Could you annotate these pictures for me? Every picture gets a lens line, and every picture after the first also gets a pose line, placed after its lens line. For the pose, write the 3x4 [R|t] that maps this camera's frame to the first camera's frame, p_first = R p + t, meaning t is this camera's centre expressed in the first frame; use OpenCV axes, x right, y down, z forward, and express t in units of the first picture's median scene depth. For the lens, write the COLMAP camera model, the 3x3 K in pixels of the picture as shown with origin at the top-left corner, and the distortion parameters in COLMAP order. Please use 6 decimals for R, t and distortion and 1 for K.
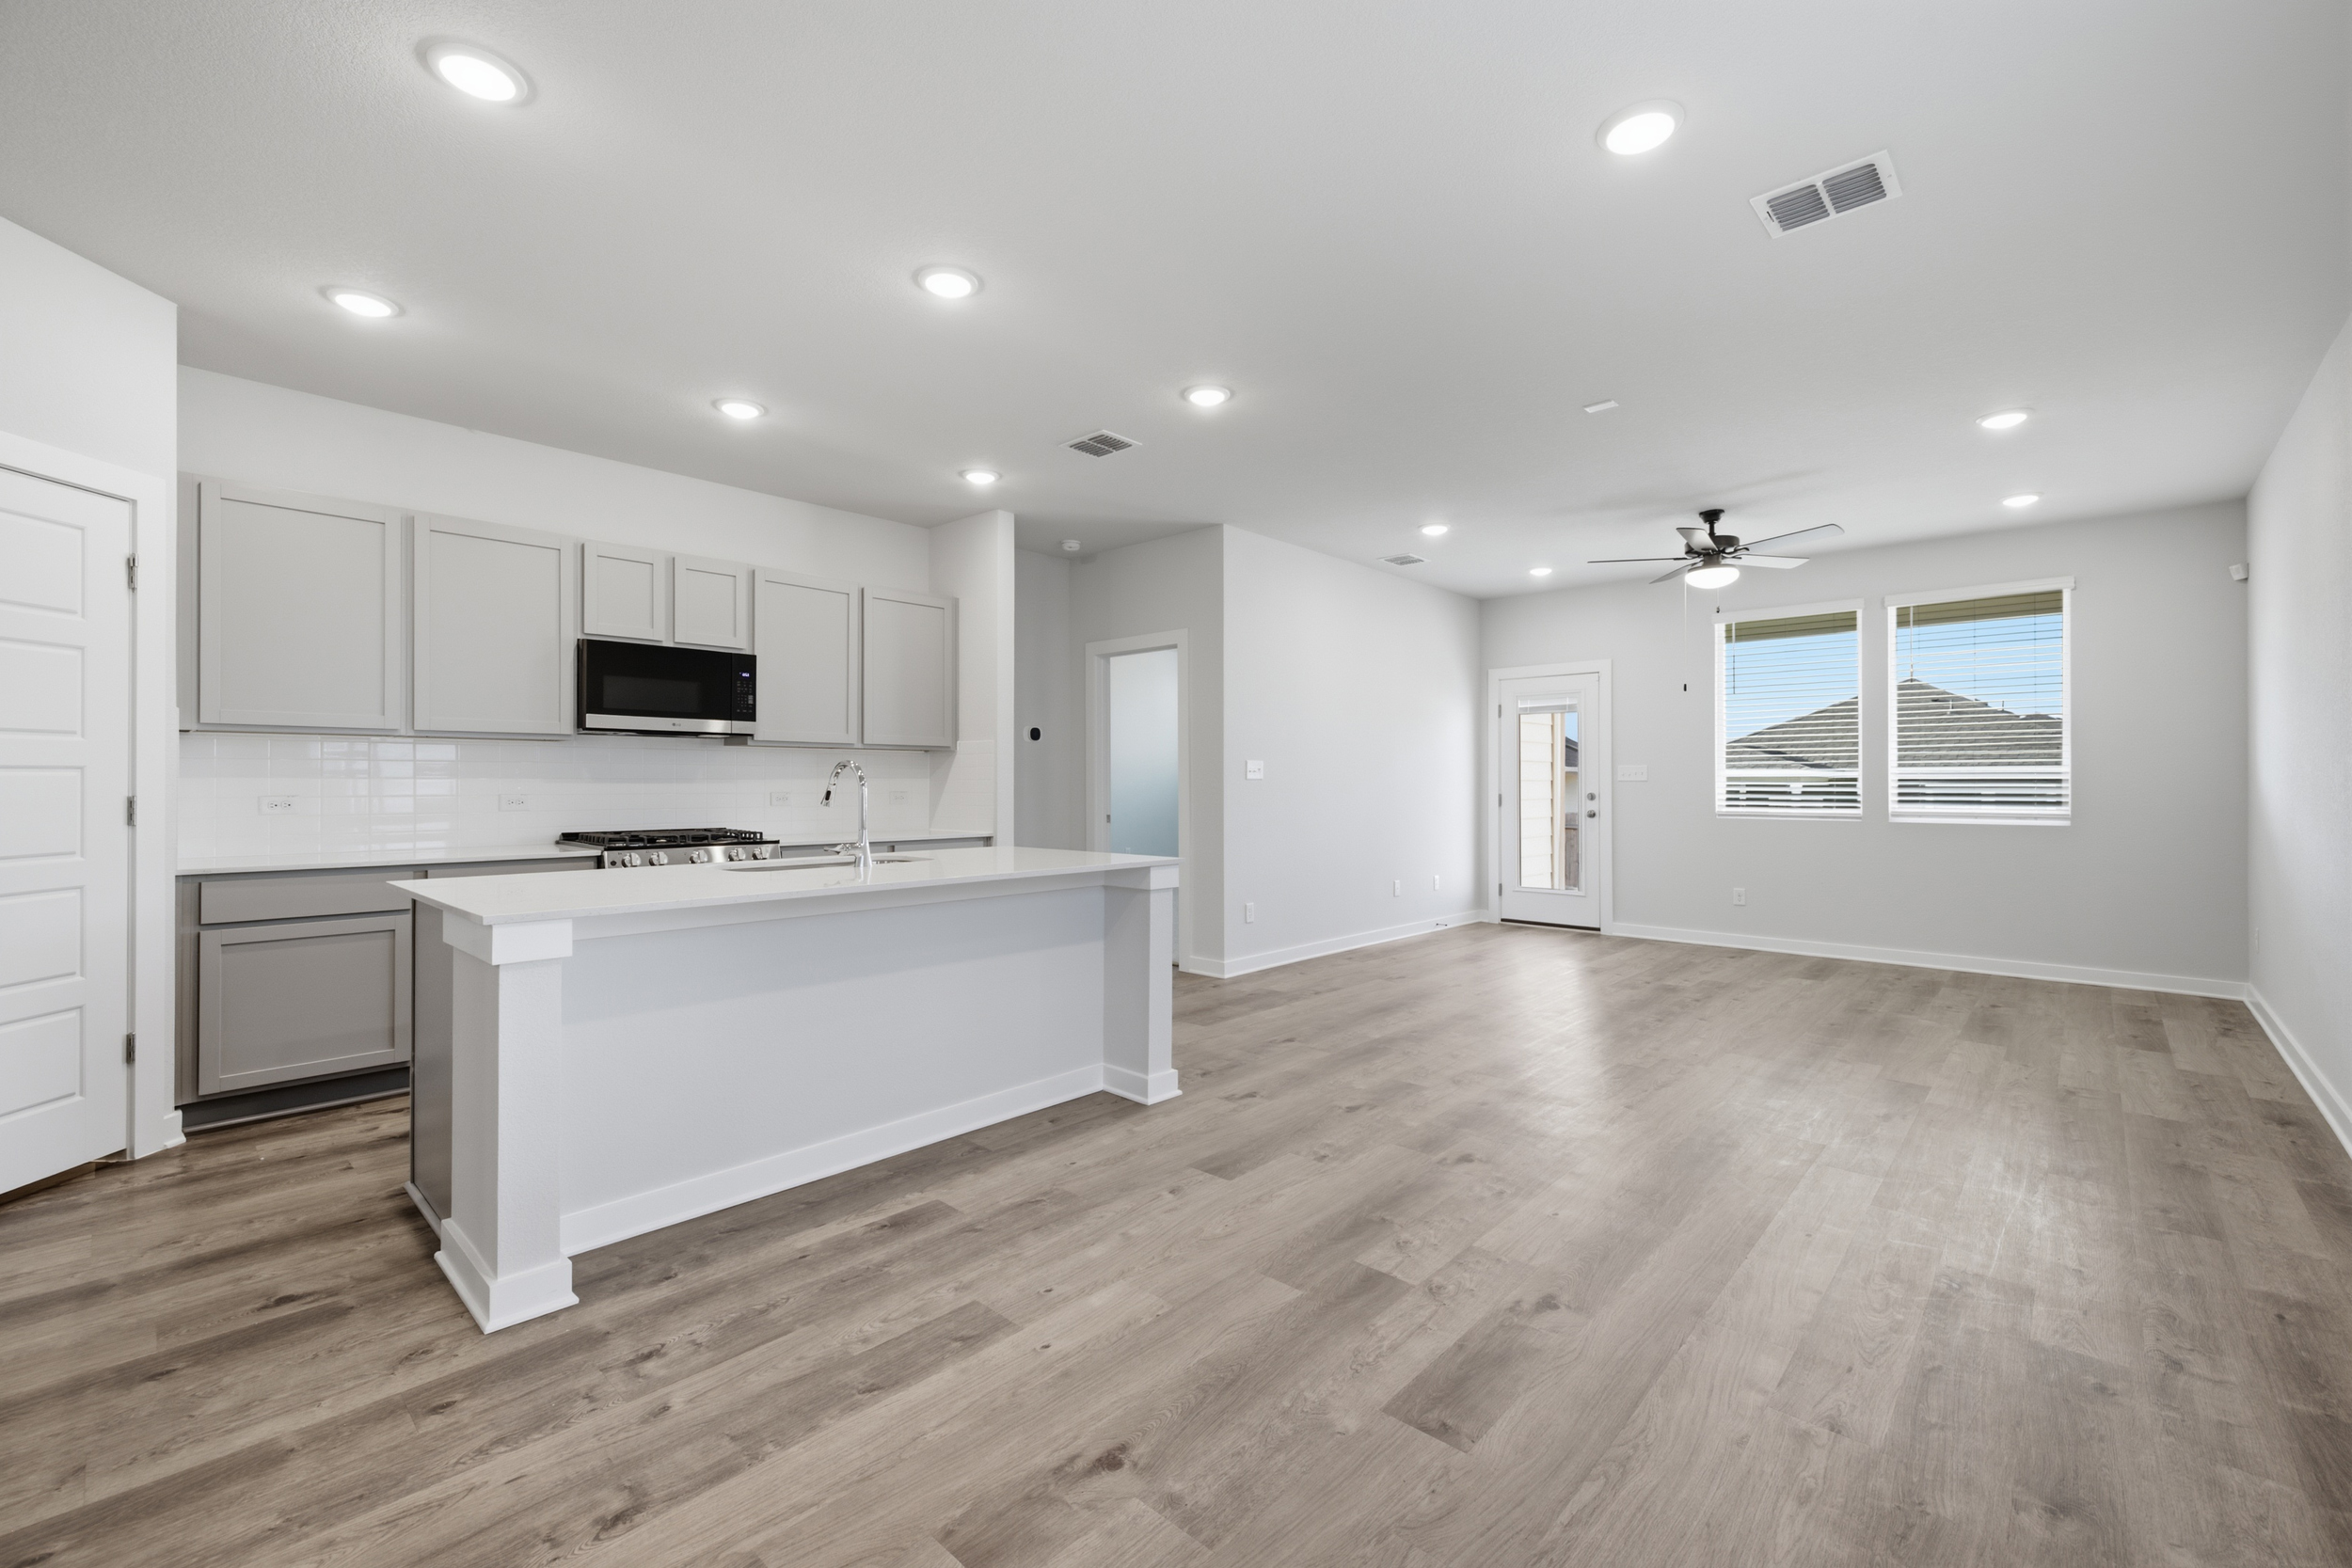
lens RADIAL K [[985.5, 0, 1174.4], [0, 985.5, 773.0], [0, 0, 1]] dist [0.002287, -0.000432]
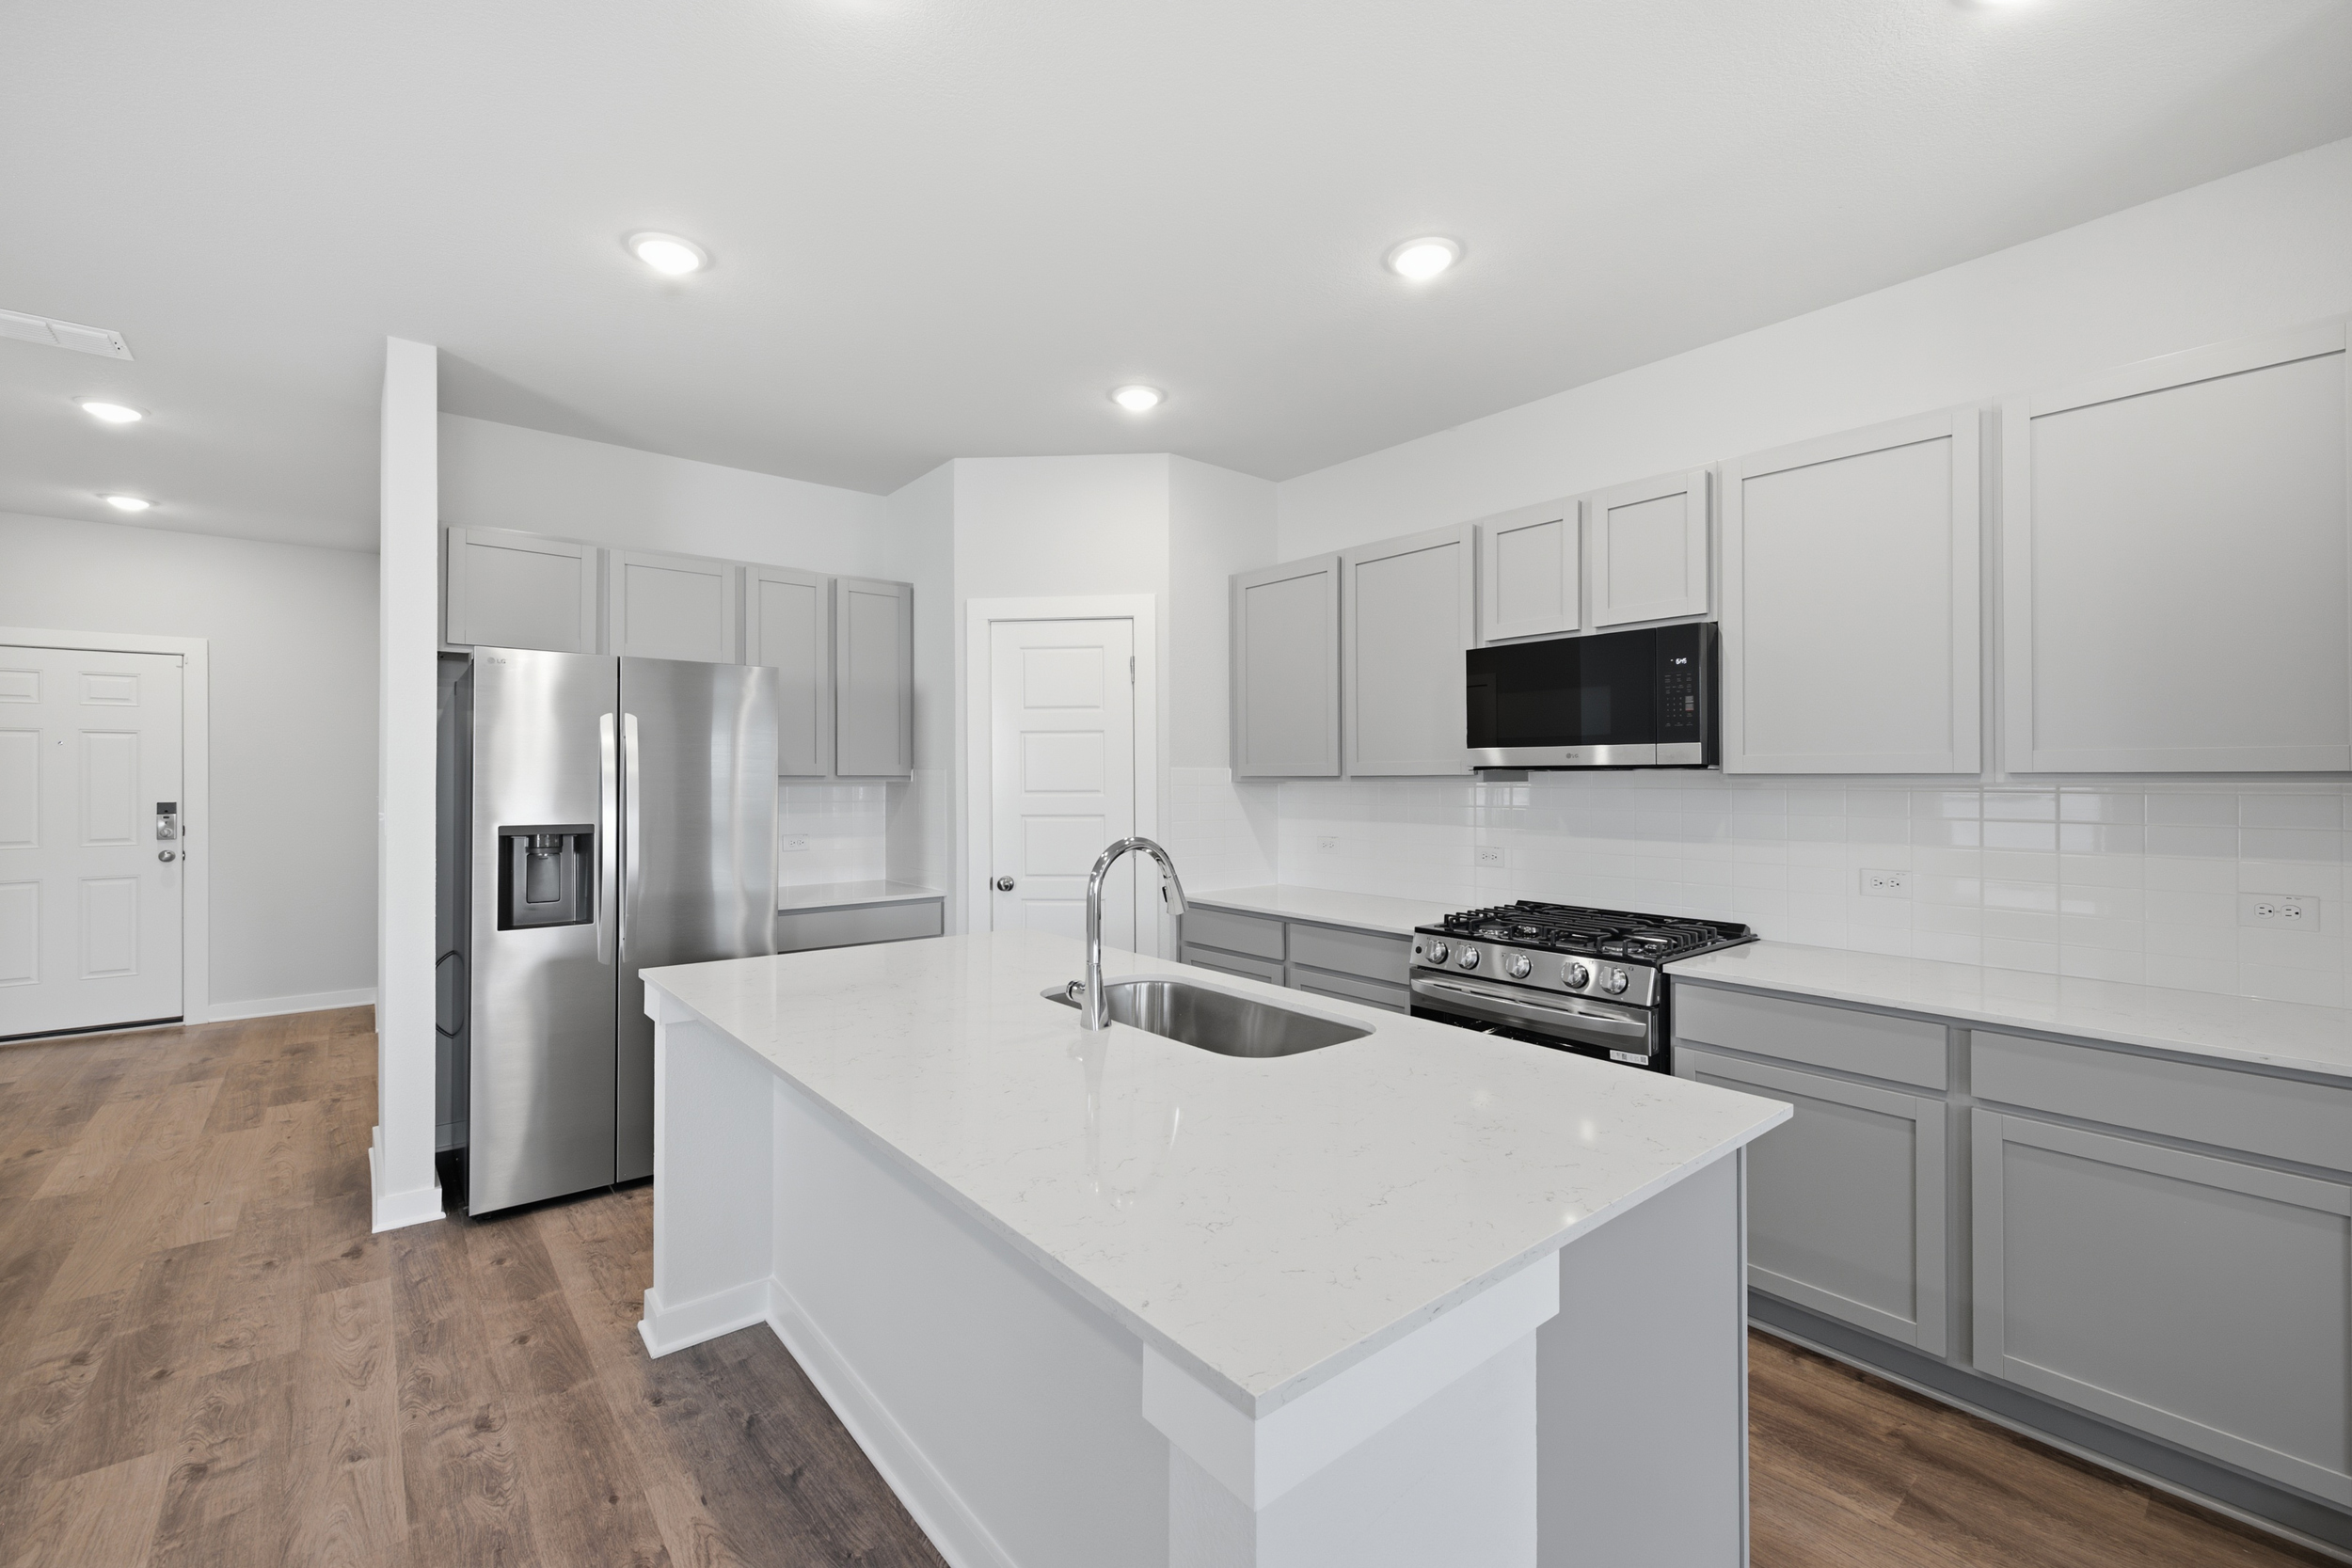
lens RADIAL K [[990.4, 0, 1179.6], [0, 990.4, 772.6], [0, 0, 1]] dist [0.009297, -0.001407]
pose [[-0.133503, -0.010396, -0.990994, 0.192790], [0.007464, 0.999906, -0.011494, -0.034180], [0.991020, -0.008931, -0.133413, 0.885513]]
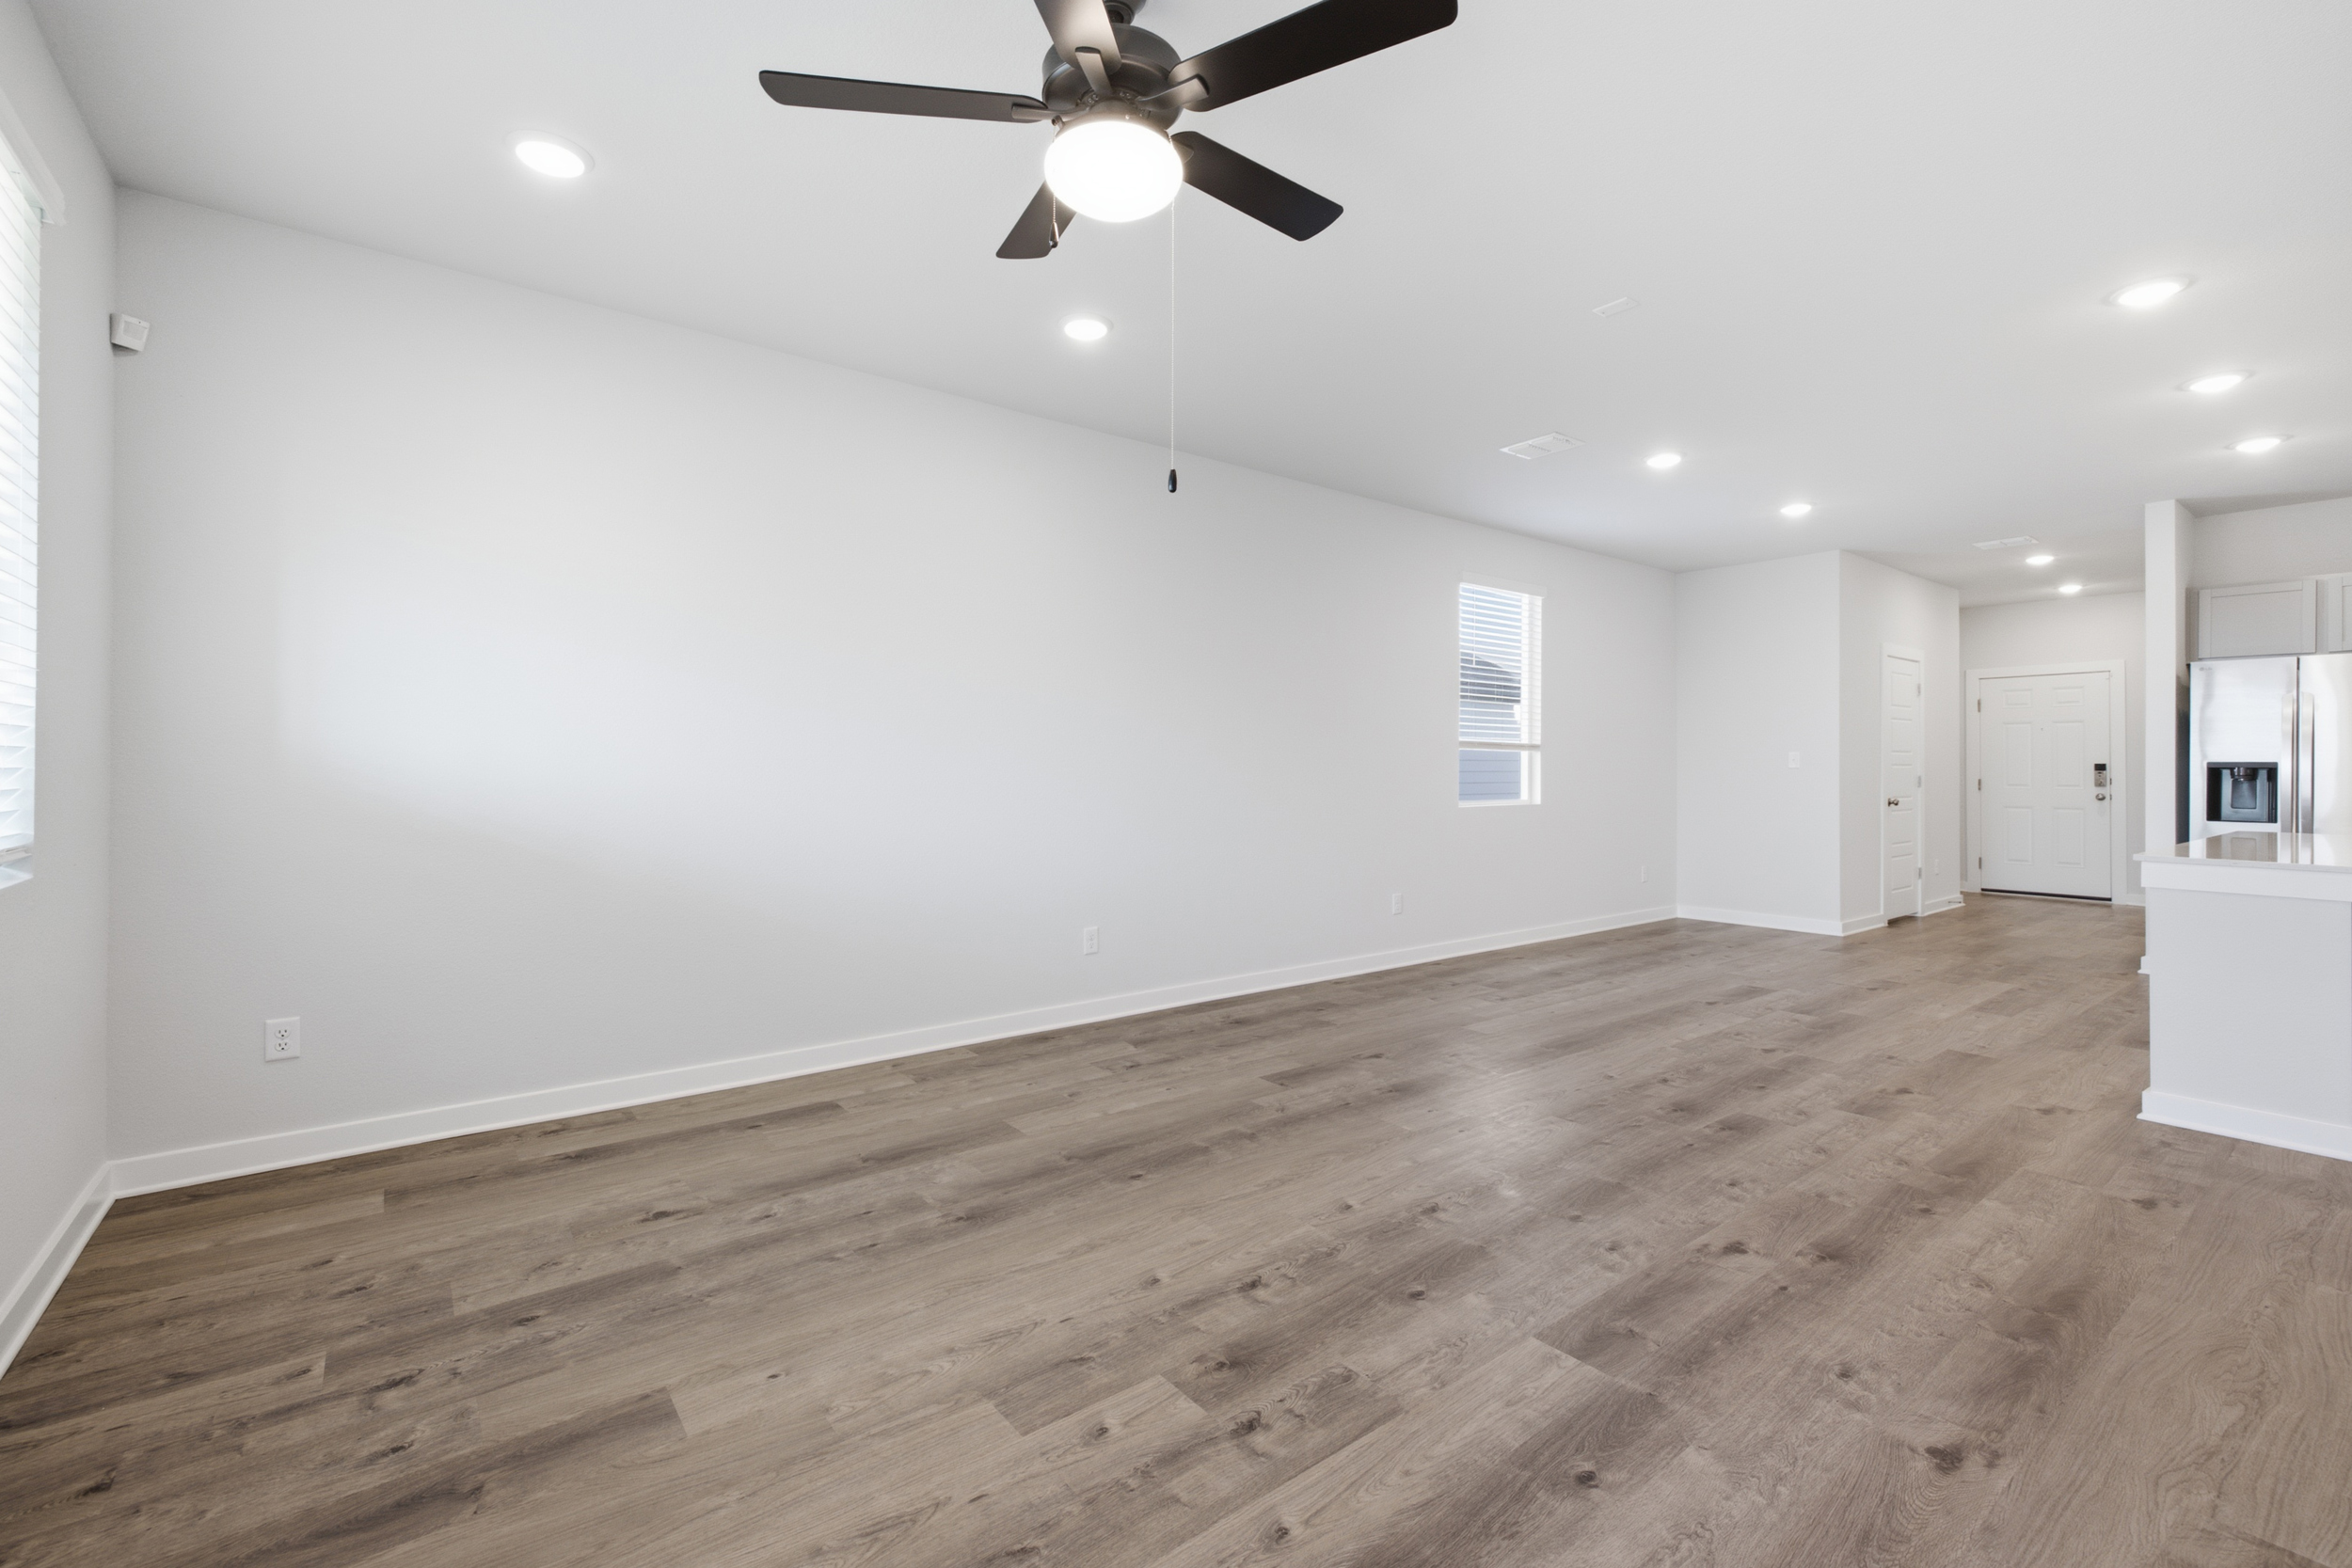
lens RADIAL K [[993.2, 0, 1178.7], [0, 993.2, 766.5], [0, 0, 1]] dist [0.008255, -0.000130]
pose [[-0.985262, -0.007858, 0.170870, 0.616842], [-0.009595, 0.999910, -0.009346, 0.022903], [-0.170781, -0.010848, -0.985249, 1.781391]]
